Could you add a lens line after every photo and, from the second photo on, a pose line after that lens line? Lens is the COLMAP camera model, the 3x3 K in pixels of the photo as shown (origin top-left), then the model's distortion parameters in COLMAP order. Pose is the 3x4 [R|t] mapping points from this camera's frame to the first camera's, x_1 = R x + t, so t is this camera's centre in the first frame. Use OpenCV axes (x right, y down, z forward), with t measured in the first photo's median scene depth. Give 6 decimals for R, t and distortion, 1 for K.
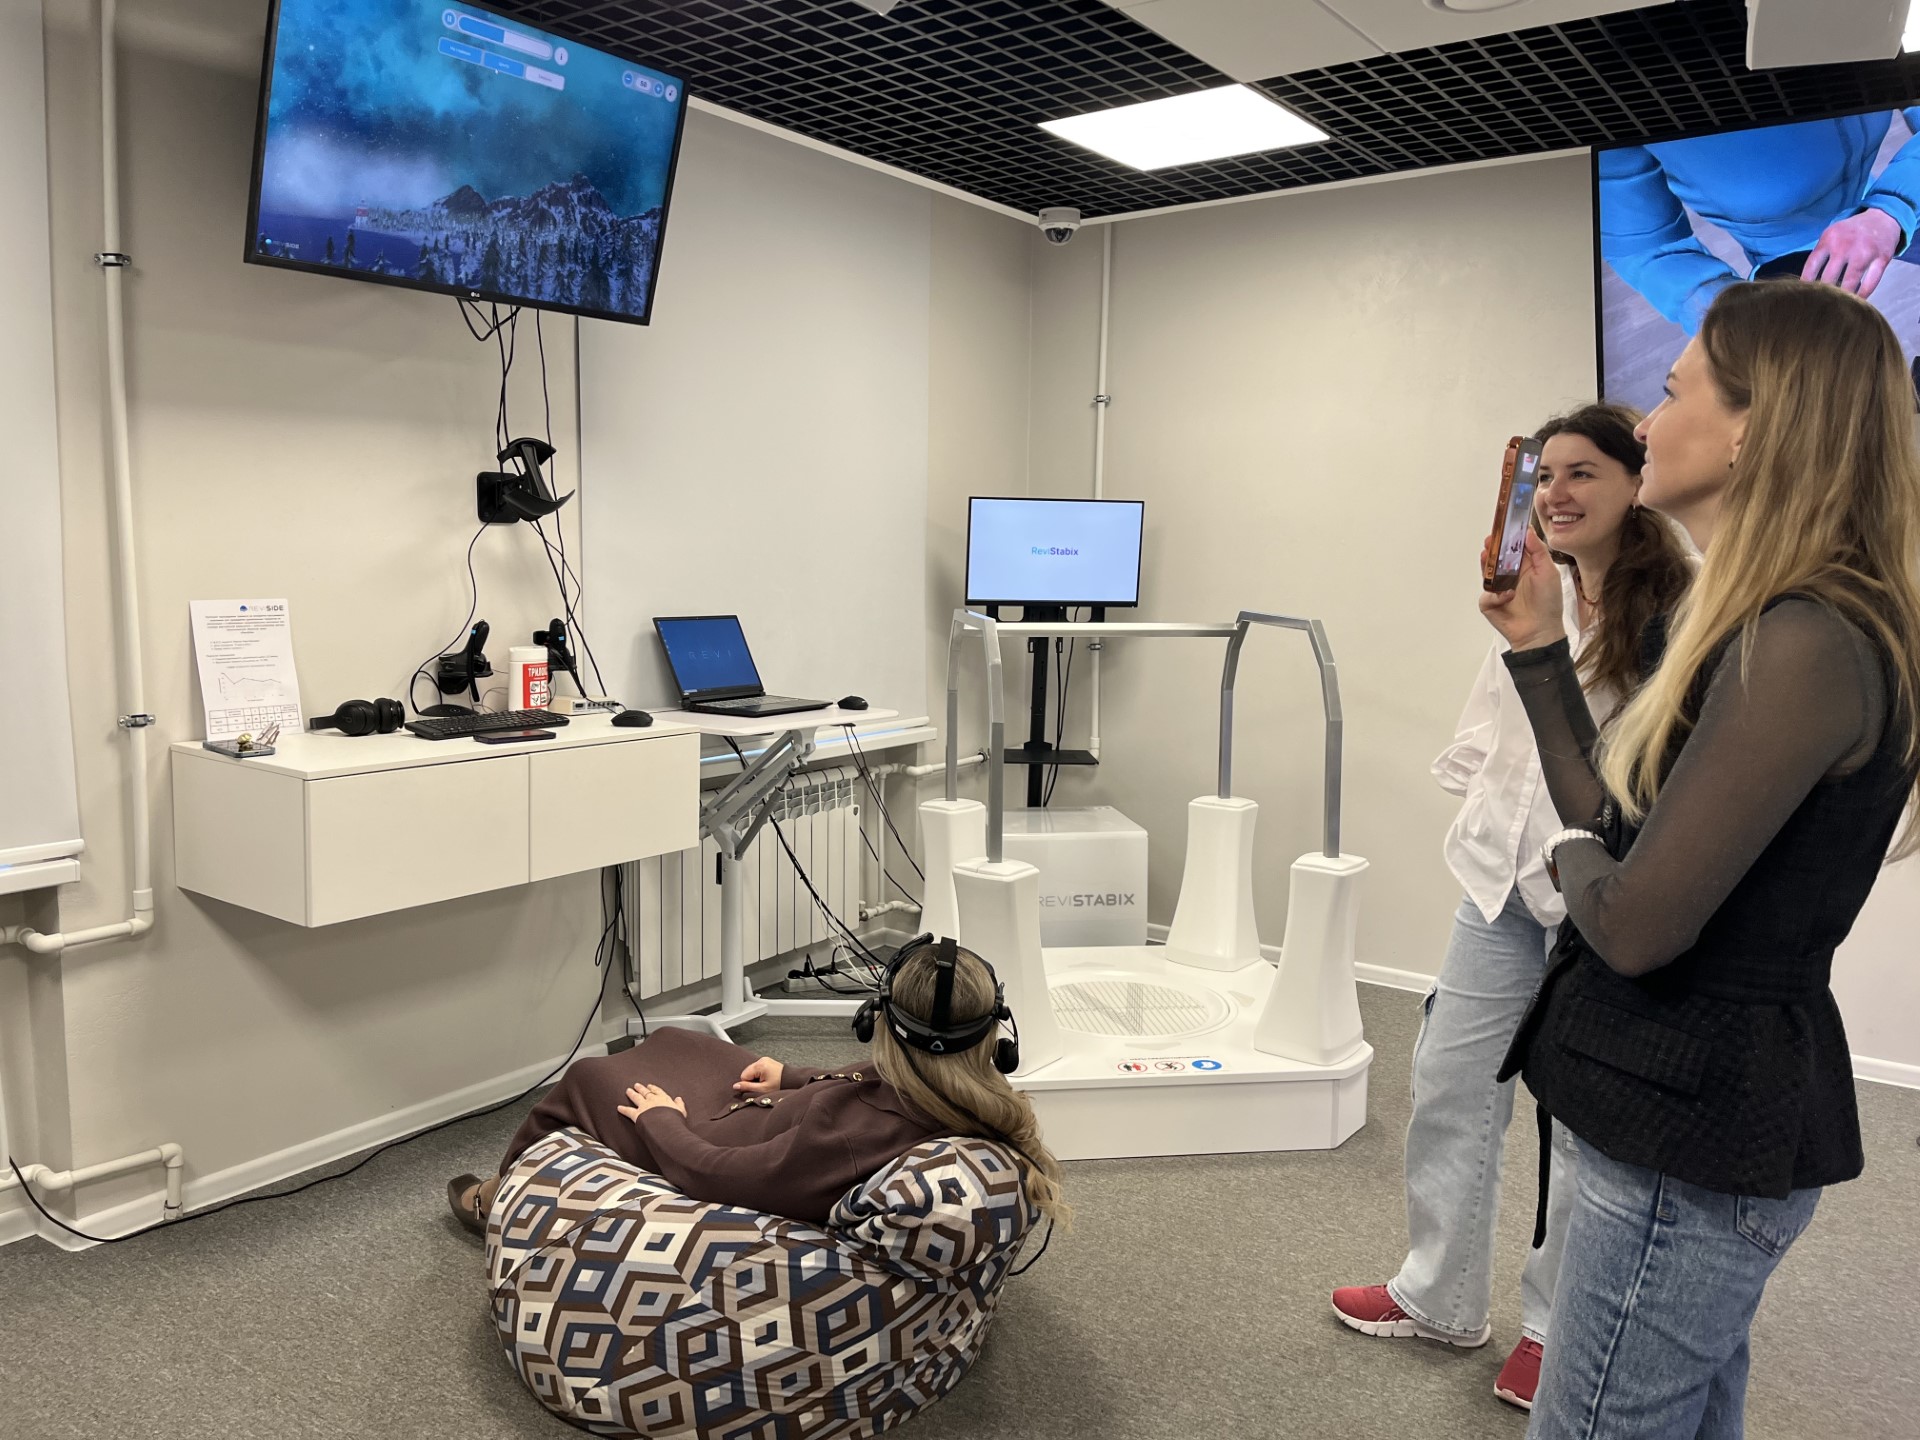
lens RADIAL K [[1427.3, 0, 960.0], [0, 1427.3, 720.0], [0, 0, 1]] dist [-0.001559, -0.005050]
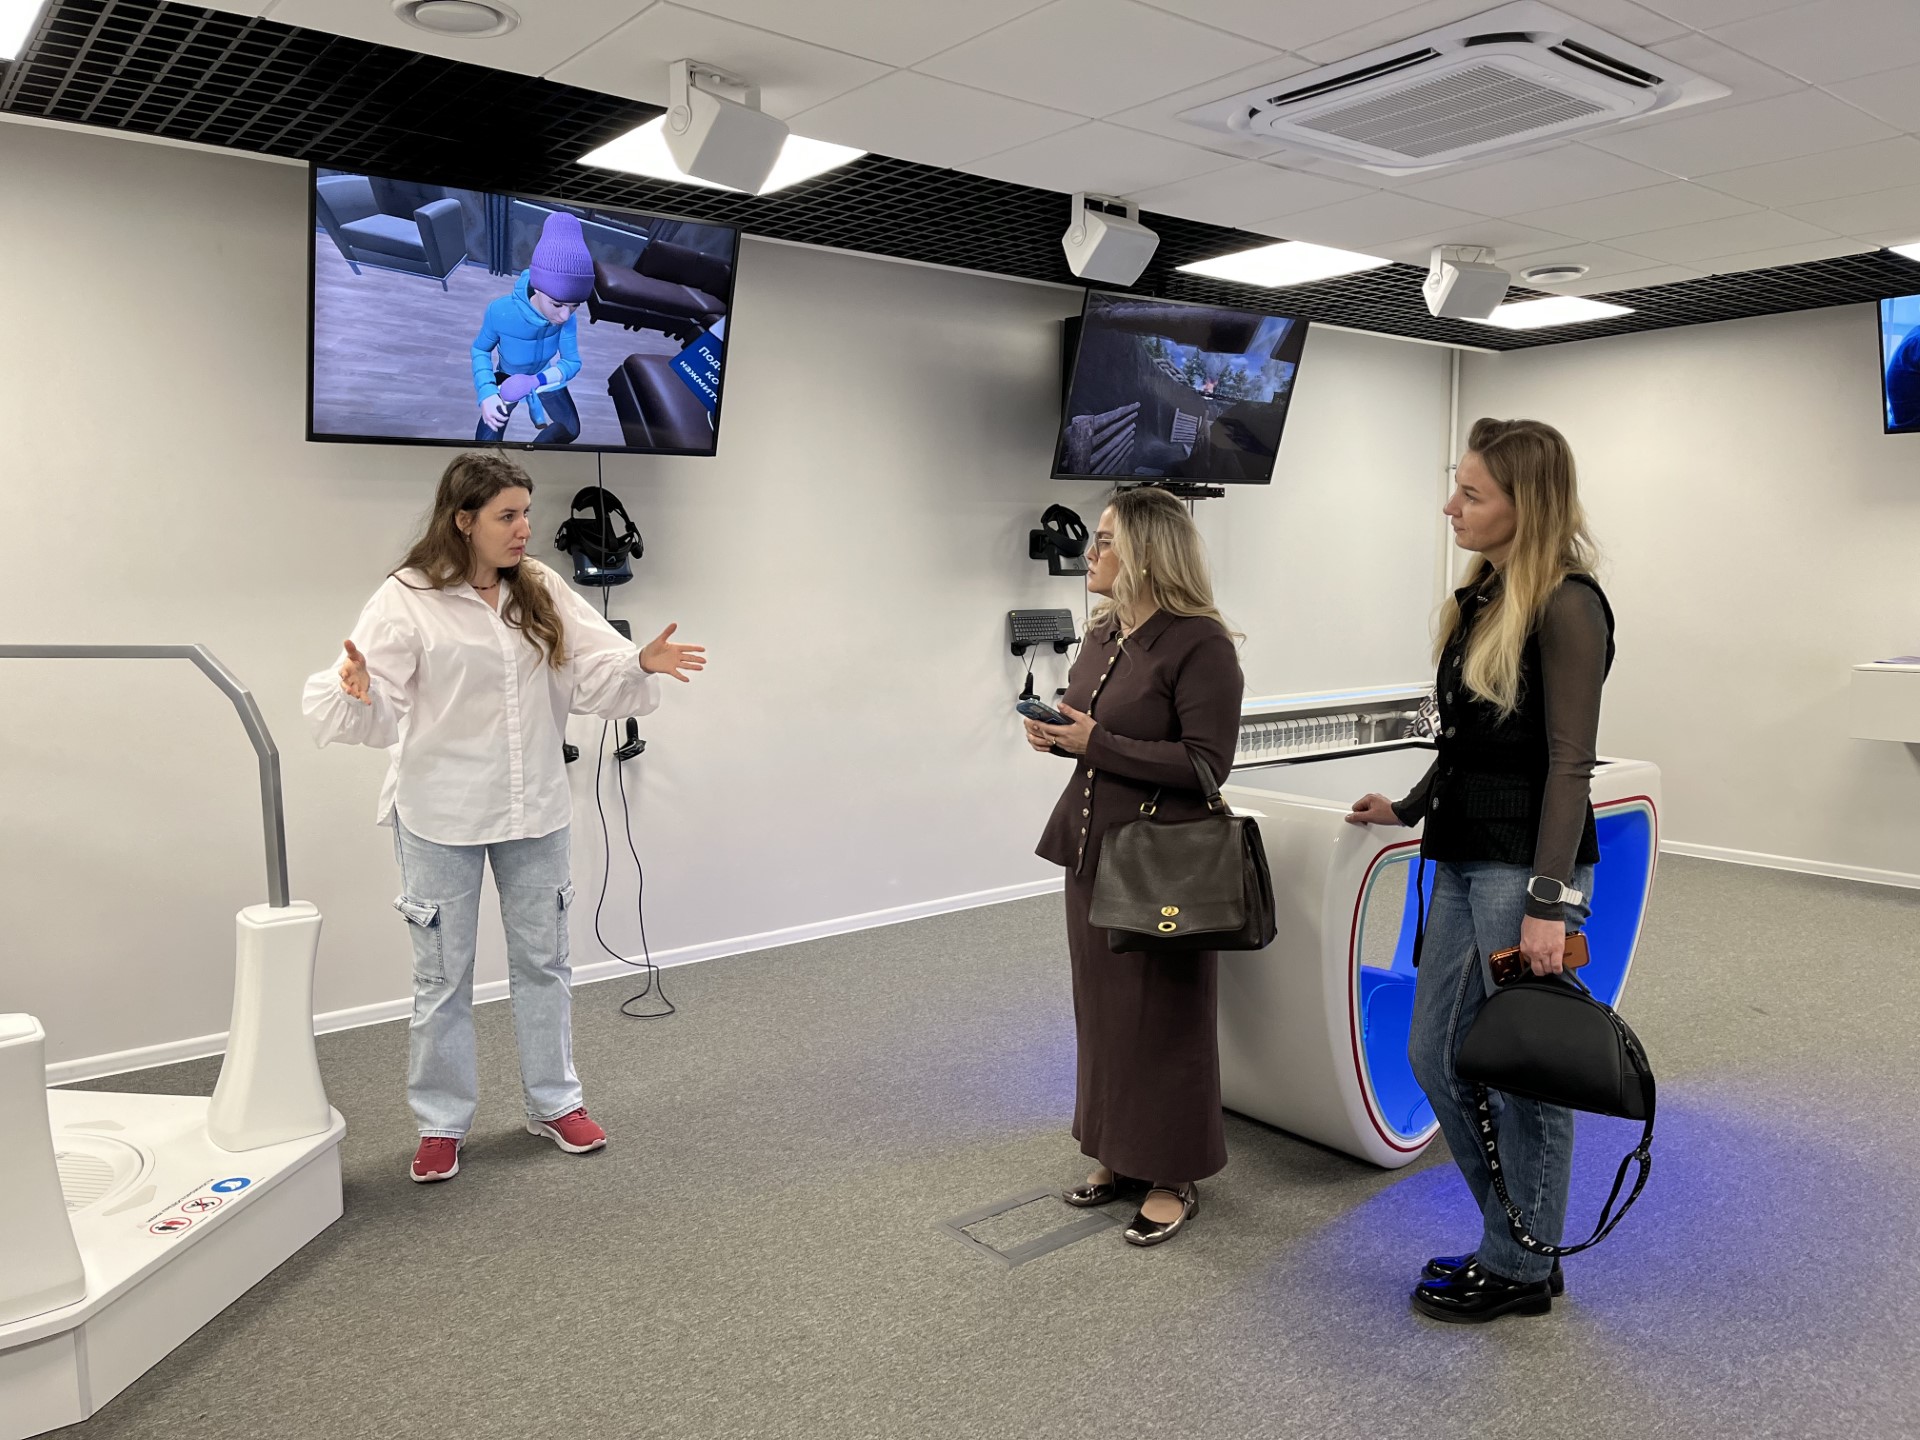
lens RADIAL K [[1427.3, 0, 960.0], [0, 1427.3, 720.0], [0, 0, 1]] dist [-0.001559, -0.005050]
pose [[0.241889, -0.114491, 0.963526, -0.490080], [0.125022, 0.988414, 0.086063, -0.043143], [-0.962216, 0.099644, 0.253400, 0.355341]]
